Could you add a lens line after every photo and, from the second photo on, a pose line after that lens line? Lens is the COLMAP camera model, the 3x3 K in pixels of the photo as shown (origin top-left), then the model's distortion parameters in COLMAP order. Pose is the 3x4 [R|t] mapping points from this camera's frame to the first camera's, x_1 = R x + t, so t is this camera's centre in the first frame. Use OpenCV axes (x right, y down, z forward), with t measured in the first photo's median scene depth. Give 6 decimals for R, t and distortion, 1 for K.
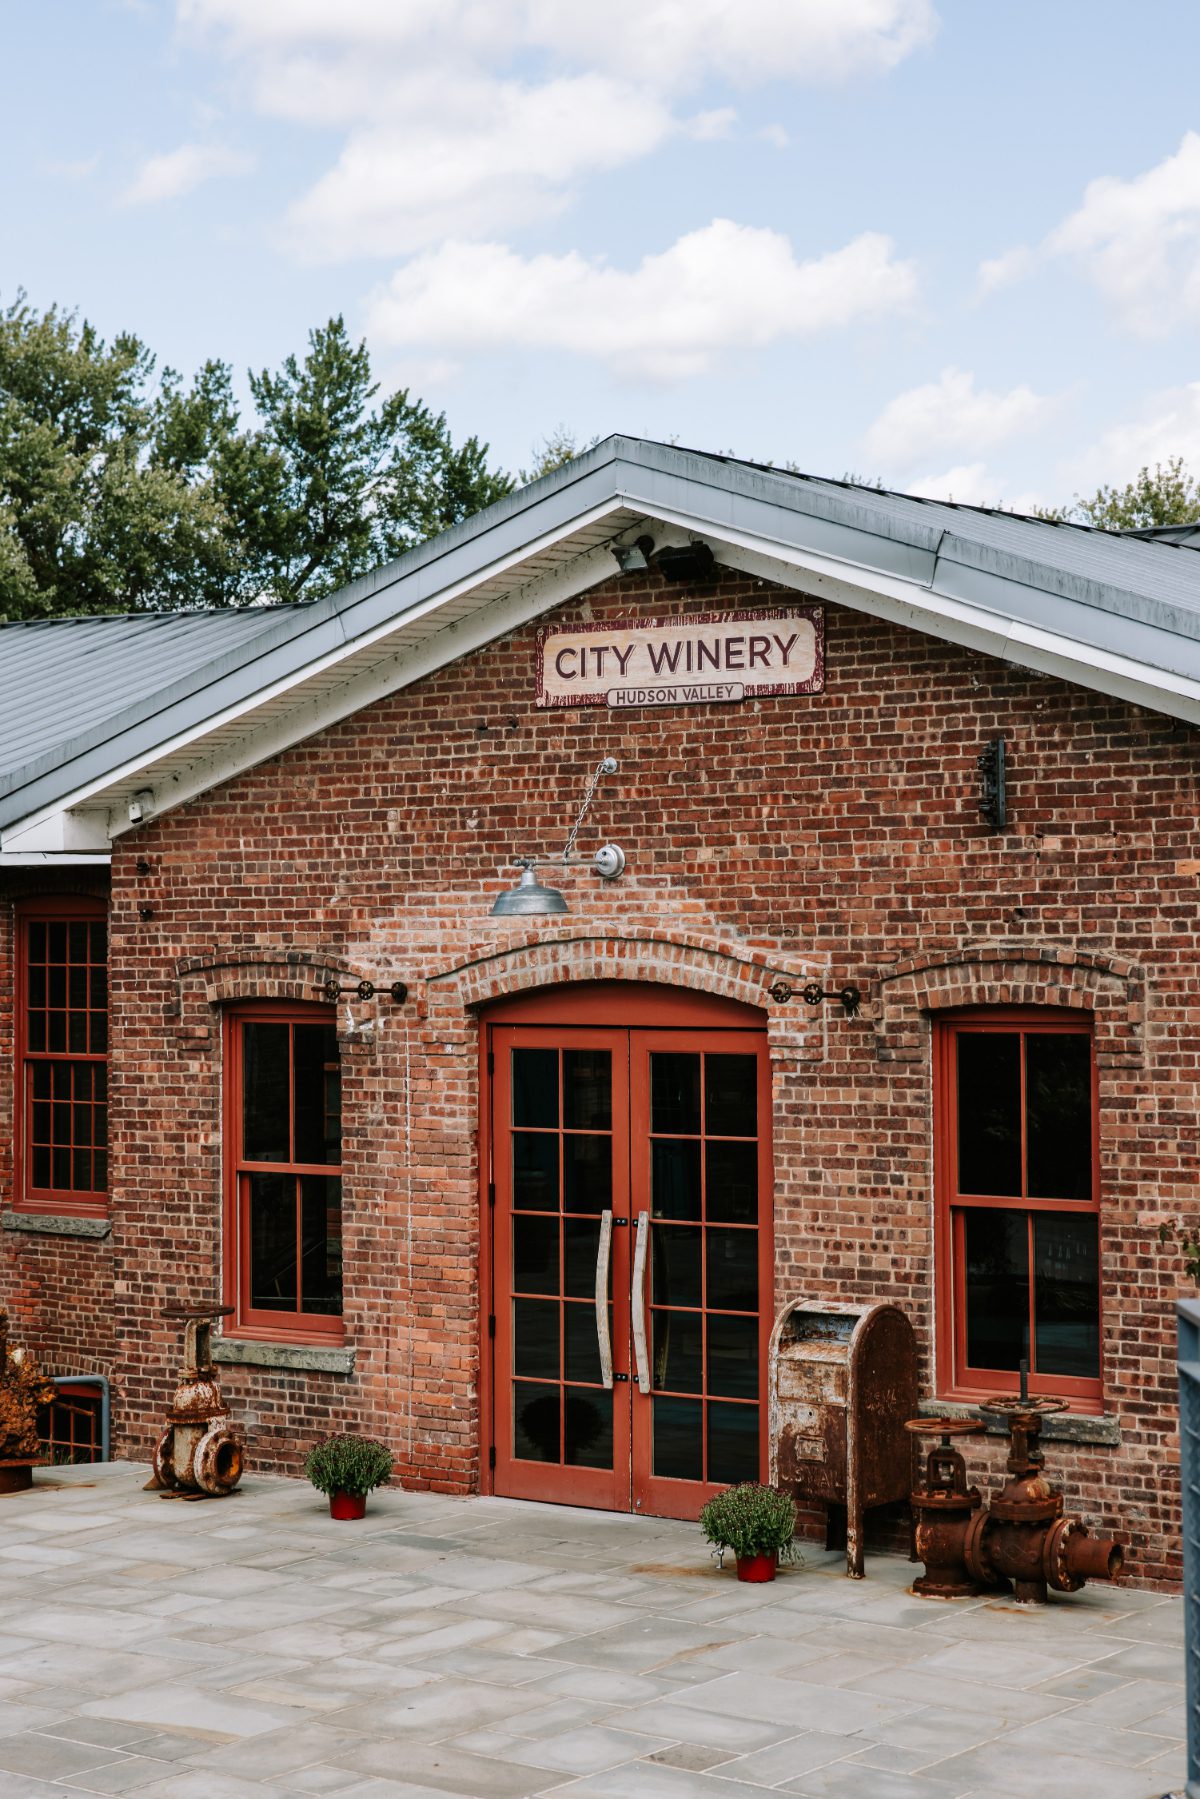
lens RADIAL K [[2829.5, 0, 600.0], [0, 2829.5, 899.5], [0, 0, 1]] dist [-0.123295, -0.110116]
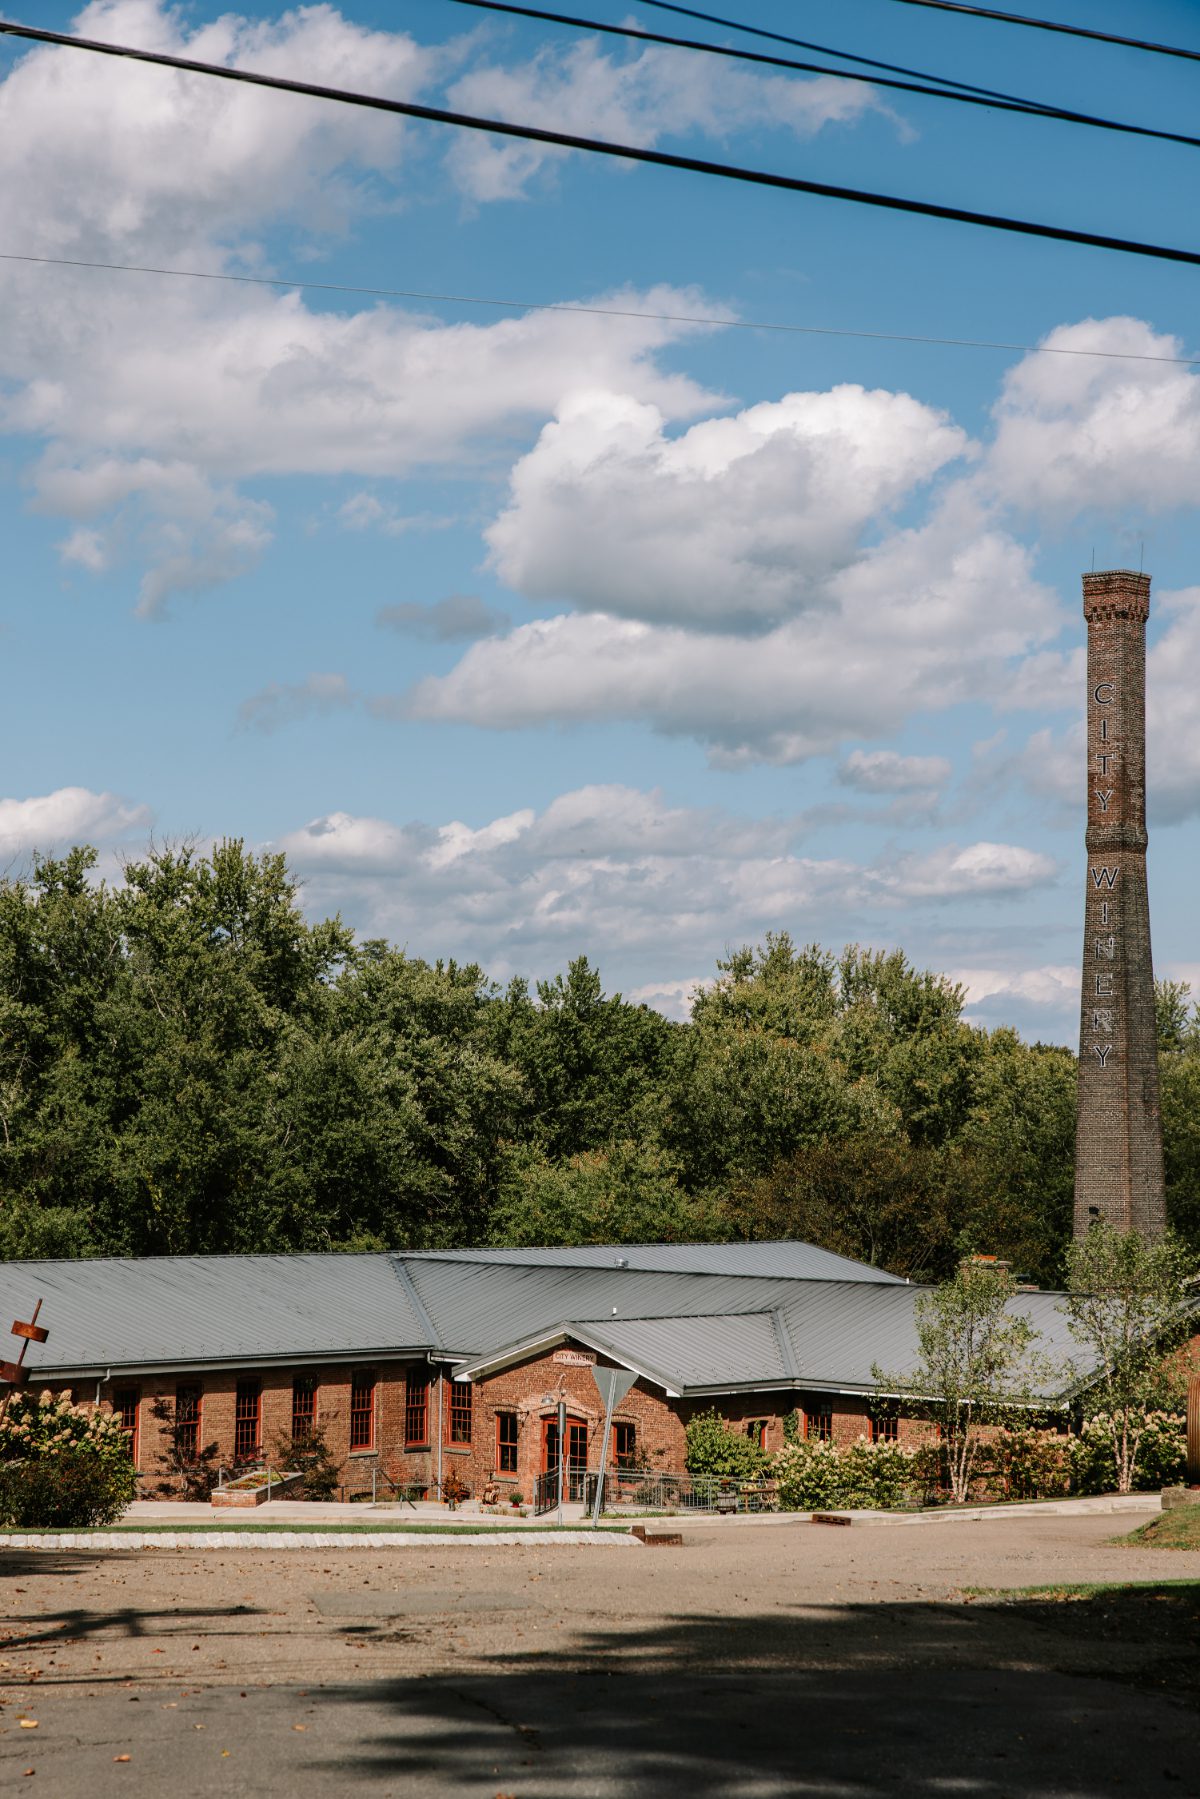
lens RADIAL K [[2829.5, 0, 600.0], [0, 2829.5, 899.5], [0, 0, 1]] dist [-0.123295, -0.110116]
pose [[0.993262, 0.004936, -0.115784, 0.677796], [-0.013171, 0.997427, -0.070464, -0.561802], [0.115138, 0.071514, 0.990772, -4.351704]]
